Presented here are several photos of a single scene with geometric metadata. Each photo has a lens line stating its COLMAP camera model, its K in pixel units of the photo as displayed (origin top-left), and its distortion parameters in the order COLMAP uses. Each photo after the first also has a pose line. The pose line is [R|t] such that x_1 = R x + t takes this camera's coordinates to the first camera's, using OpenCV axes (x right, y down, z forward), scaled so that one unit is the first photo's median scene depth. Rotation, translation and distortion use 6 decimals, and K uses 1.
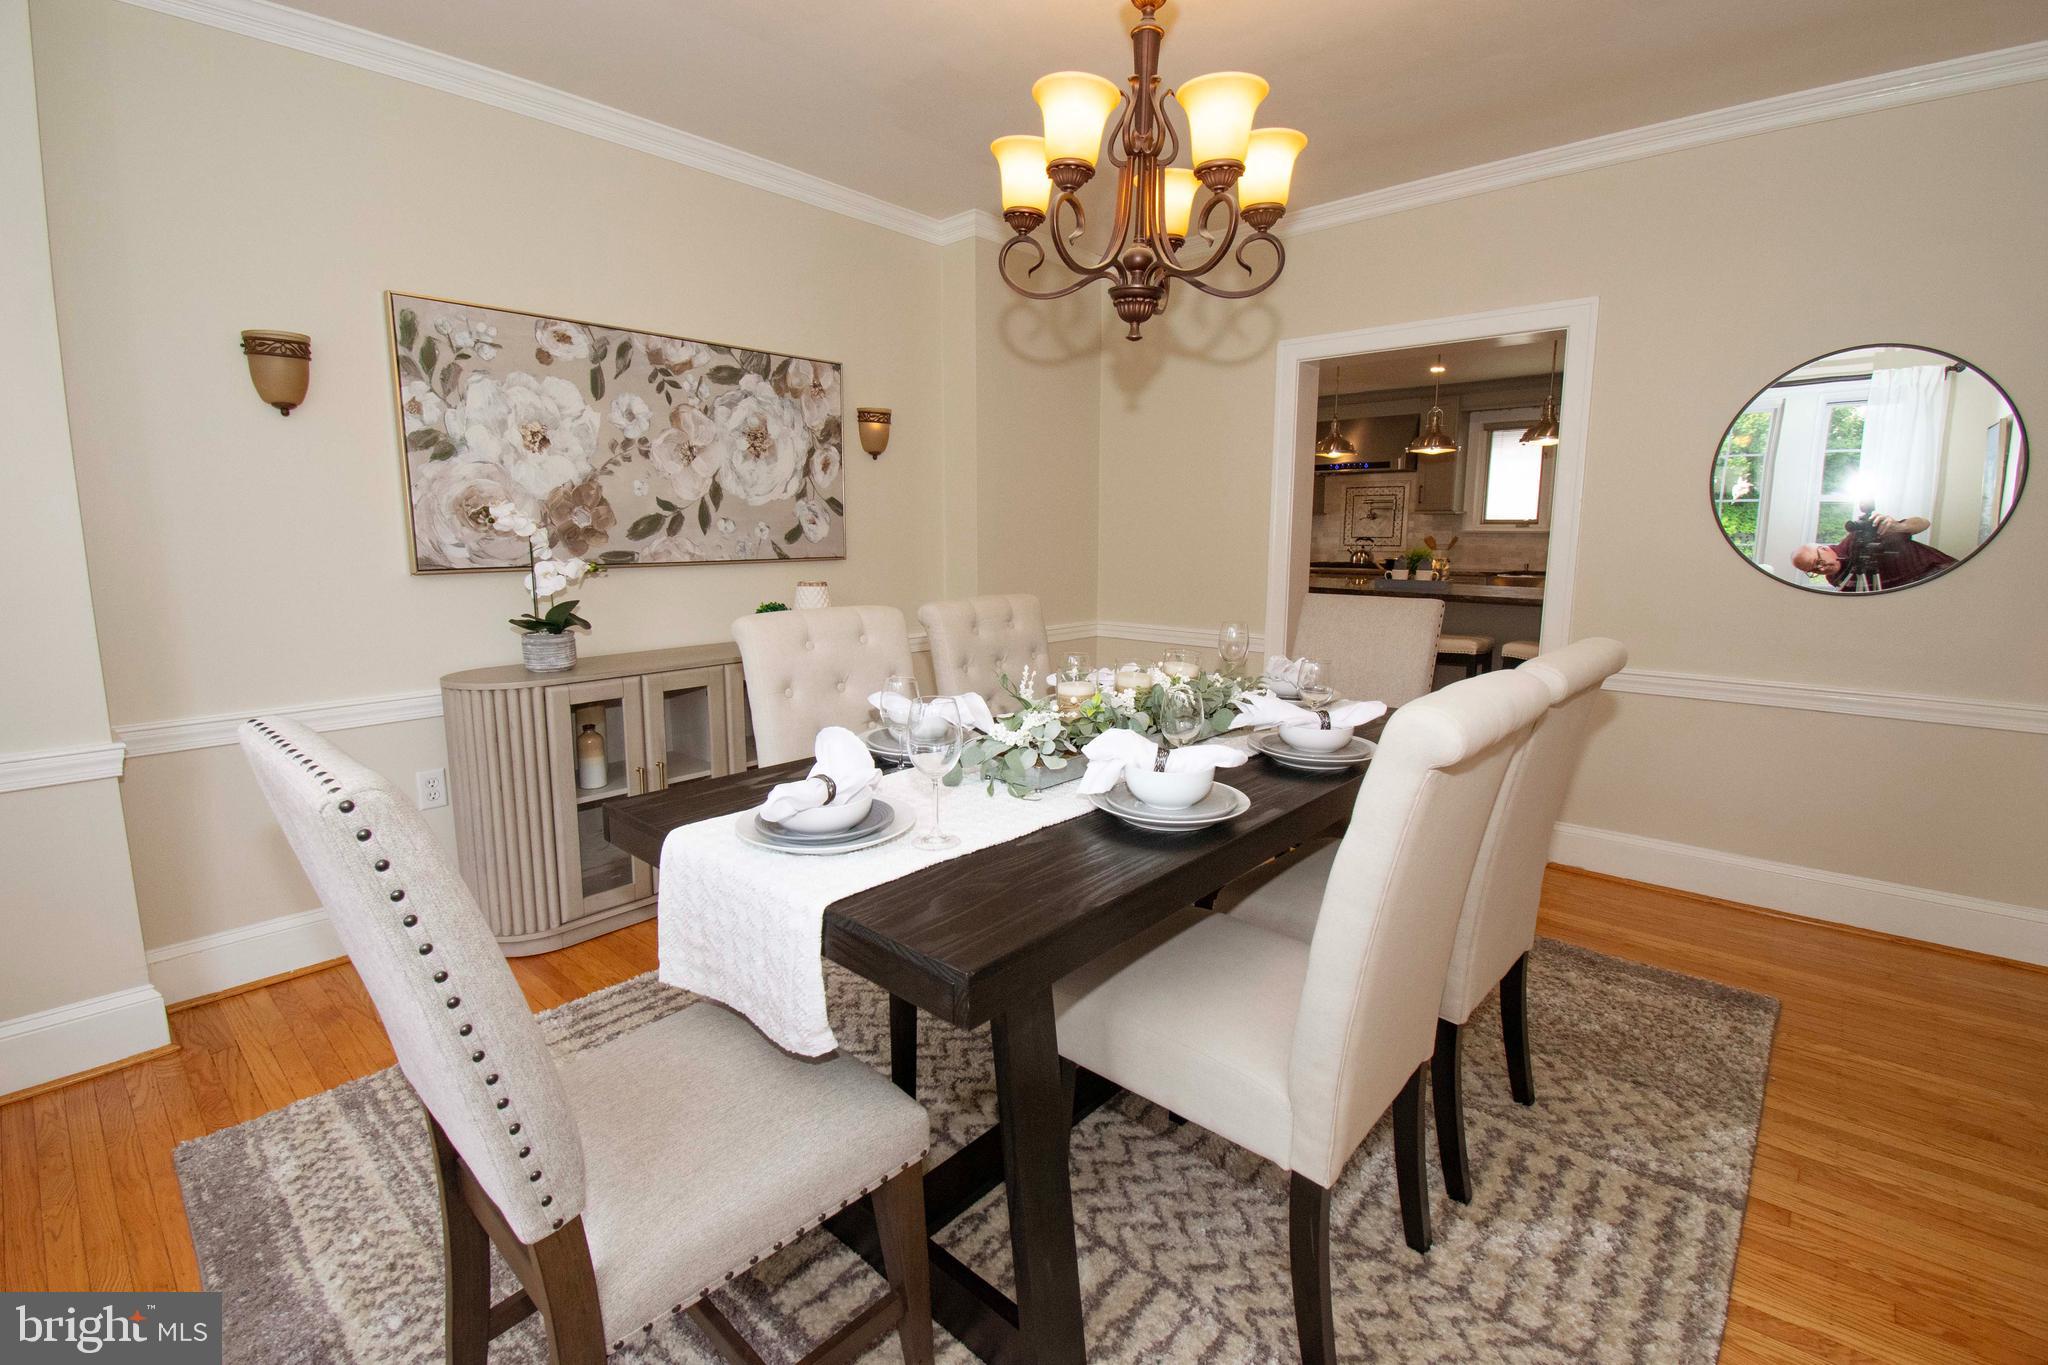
lens RADIAL K [[906.3, 0, 1025.5], [0, 906.3, 668.1], [0, 0, 1]] dist [0.025339, -0.029618]
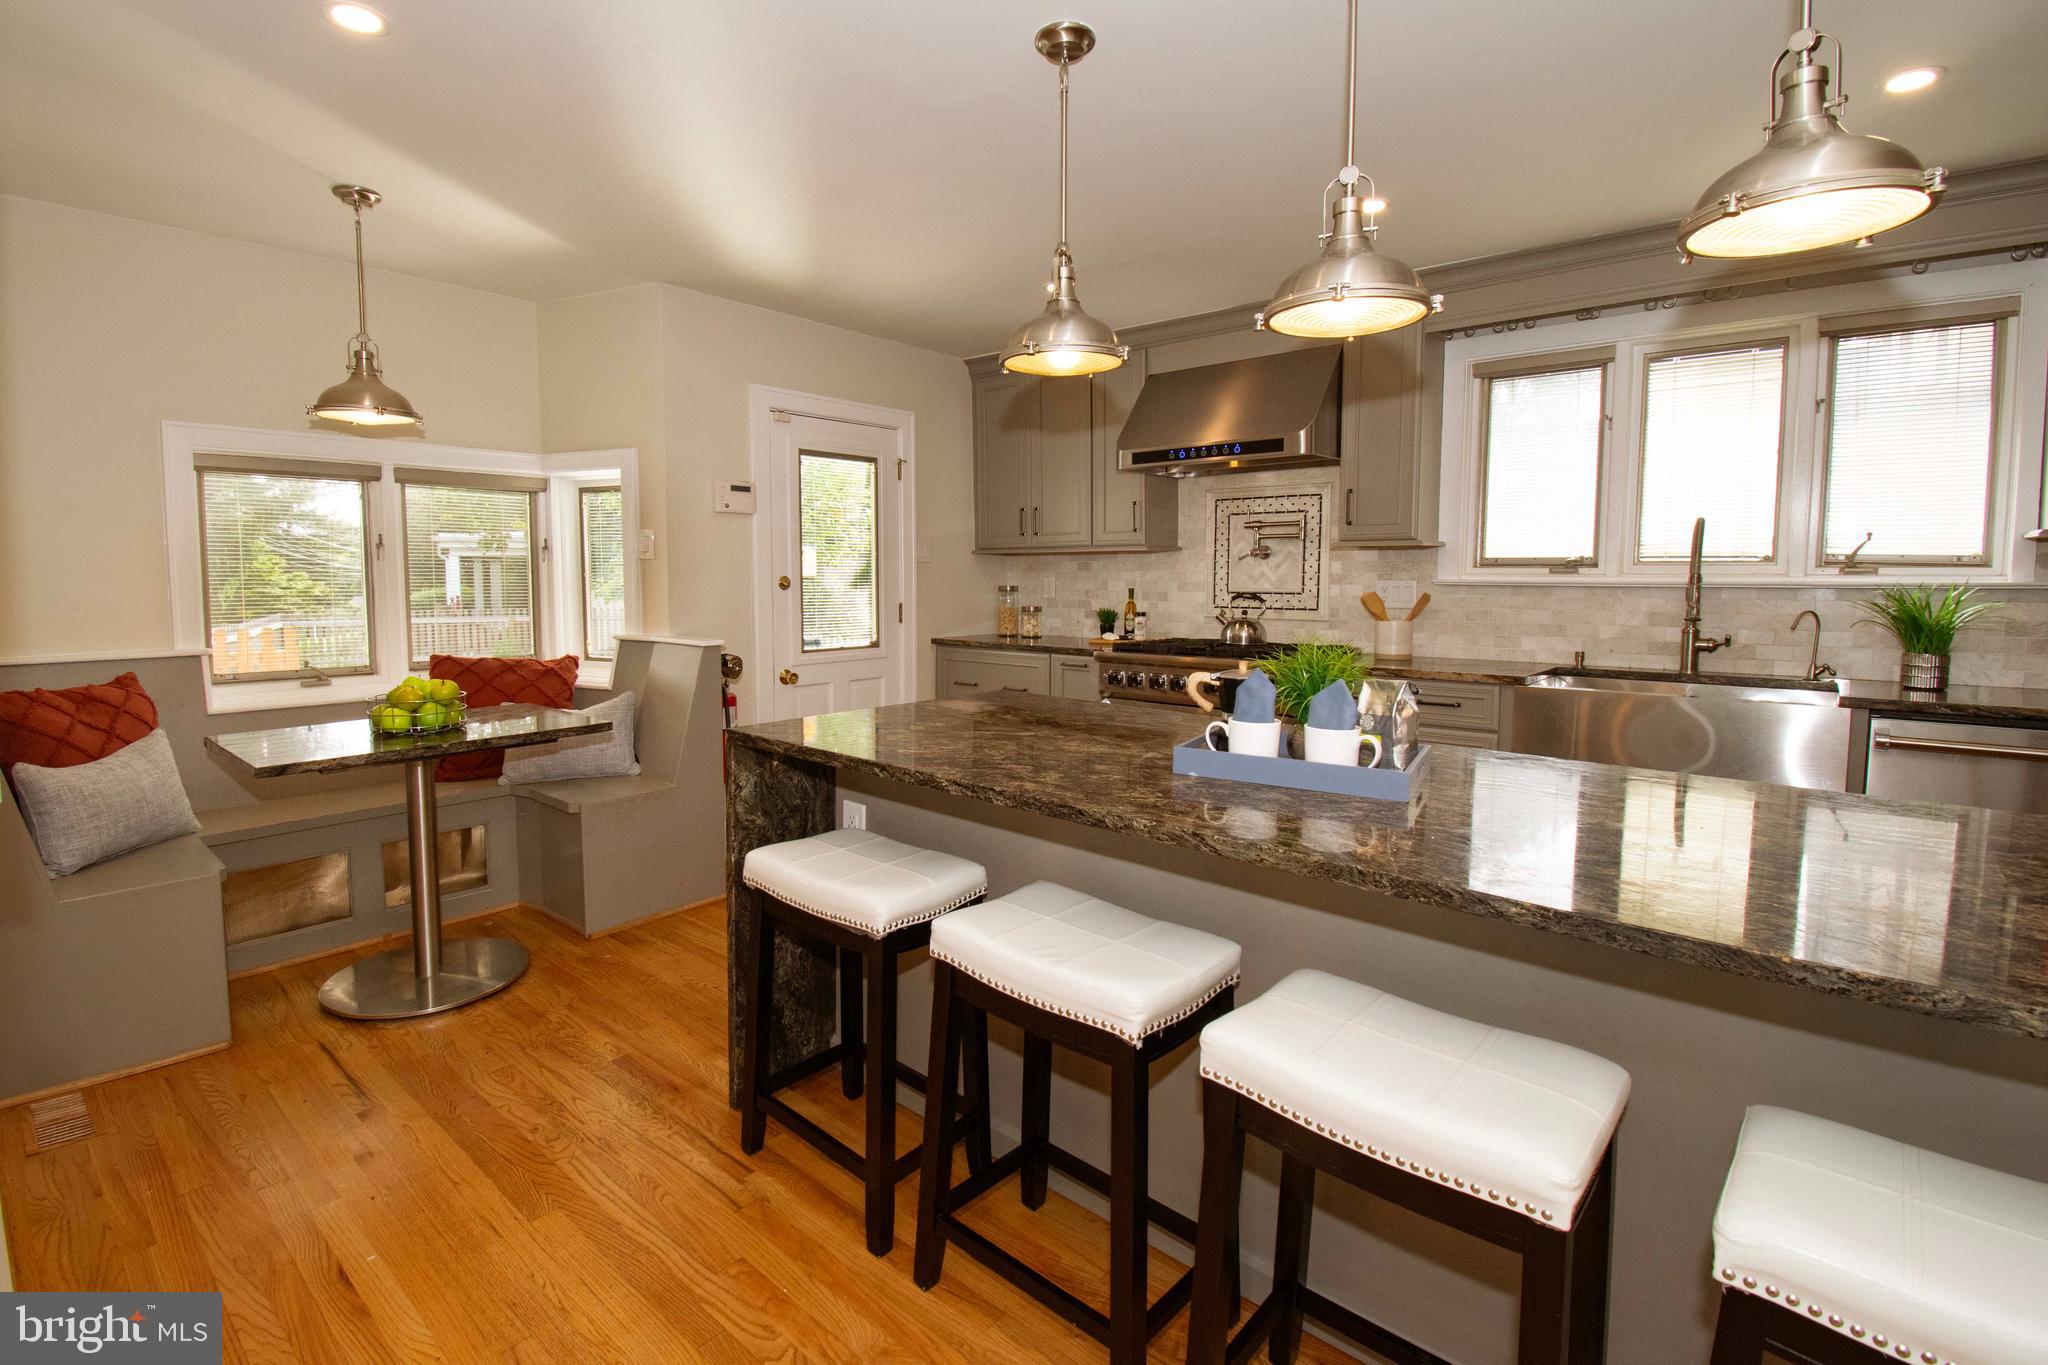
lens RADIAL K [[906.3, 0, 1025.5], [0, 906.3, 668.1], [0, 0, 1]] dist [0.025339, -0.029618]
pose [[0.999463, -0.008107, 0.031759, 0.241450], [0.009660, 0.998750, -0.049045, -0.081751], [-0.031321, 0.049325, 0.998292, 0.518997]]
